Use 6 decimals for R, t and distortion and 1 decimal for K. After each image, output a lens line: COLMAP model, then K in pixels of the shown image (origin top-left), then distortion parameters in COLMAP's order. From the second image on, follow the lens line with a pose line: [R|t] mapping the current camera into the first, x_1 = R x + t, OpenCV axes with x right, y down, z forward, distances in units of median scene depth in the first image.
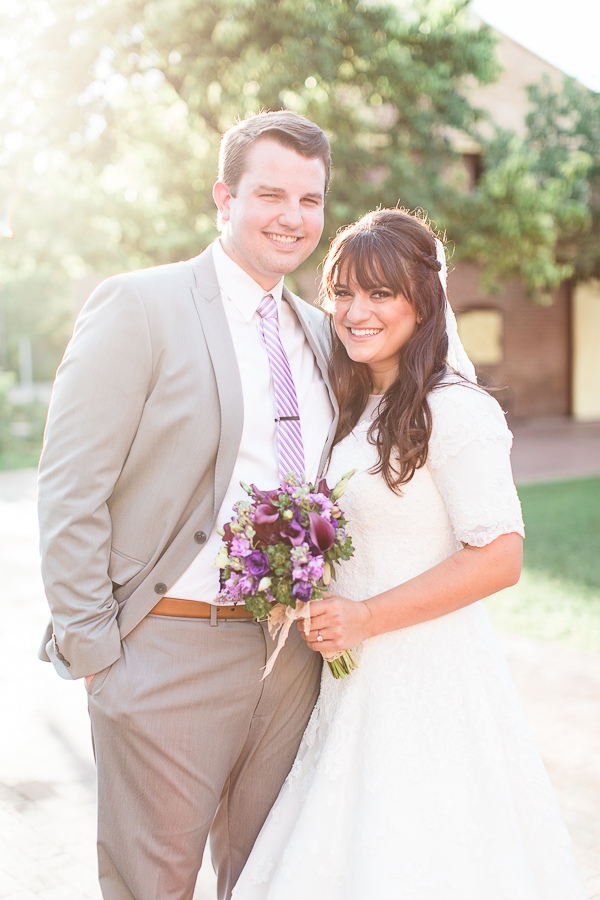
lens RADIAL K [[1302.8, 0, 300.0], [0, 1302.8, 450.0], [0, 0, 1]] dist [0.035627, 0.037192]
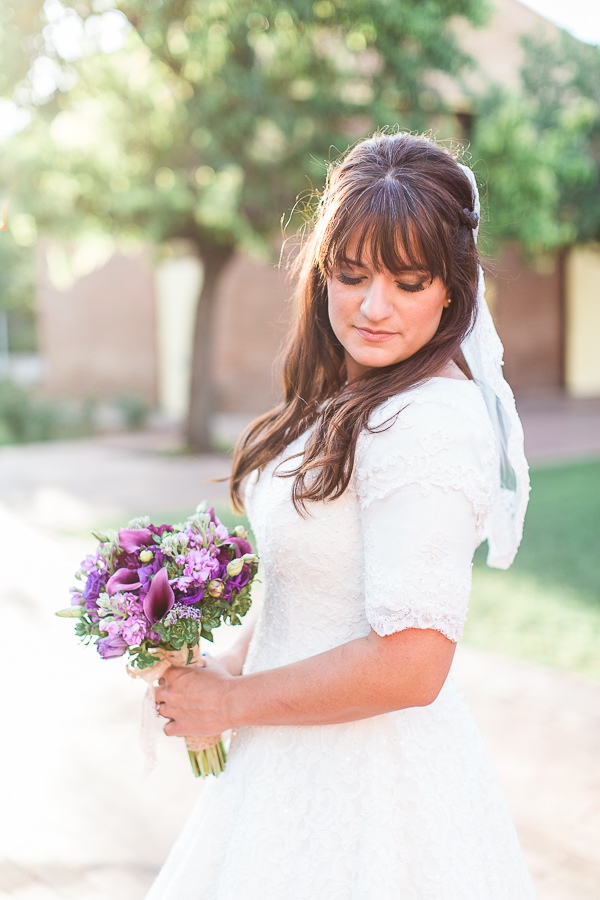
lens RADIAL K [[1302.8, 0, 300.0], [0, 1302.8, 450.0], [0, 0, 1]] dist [0.035627, 0.037192]
pose [[0.999927, -0.005496, 0.010723, 0.006947], [0.005248, 0.999721, 0.023027, -0.007715], [-0.010847, -0.022969, 0.999677, 0.088022]]
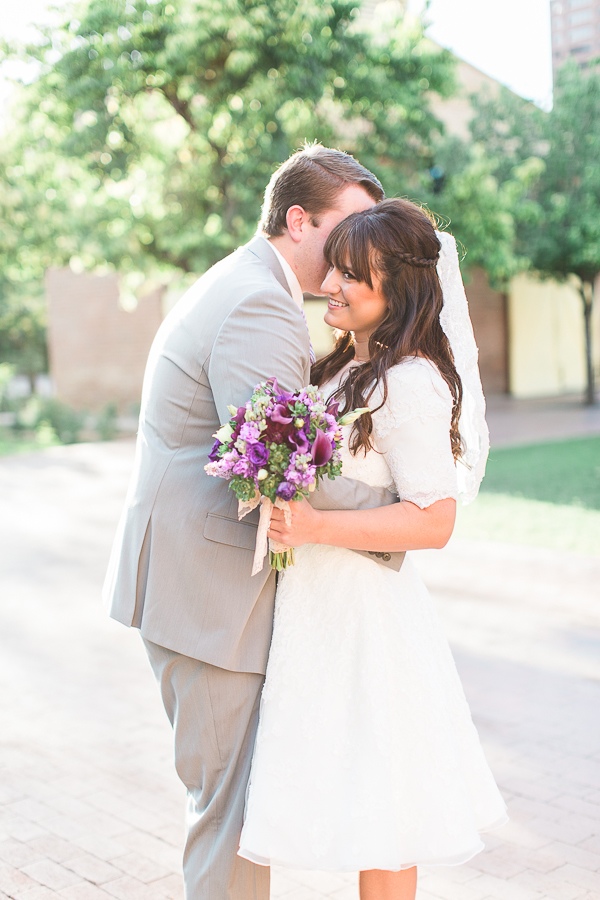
lens RADIAL K [[1302.8, 0, 300.0], [0, 1302.8, 450.0], [0, 0, 1]] dist [0.035627, 0.037192]
pose [[0.997244, -0.027691, 0.068831, -0.074492], [0.027286, 0.999604, 0.006829, 0.014154], [-0.068993, -0.004932, 0.997605, -0.128438]]
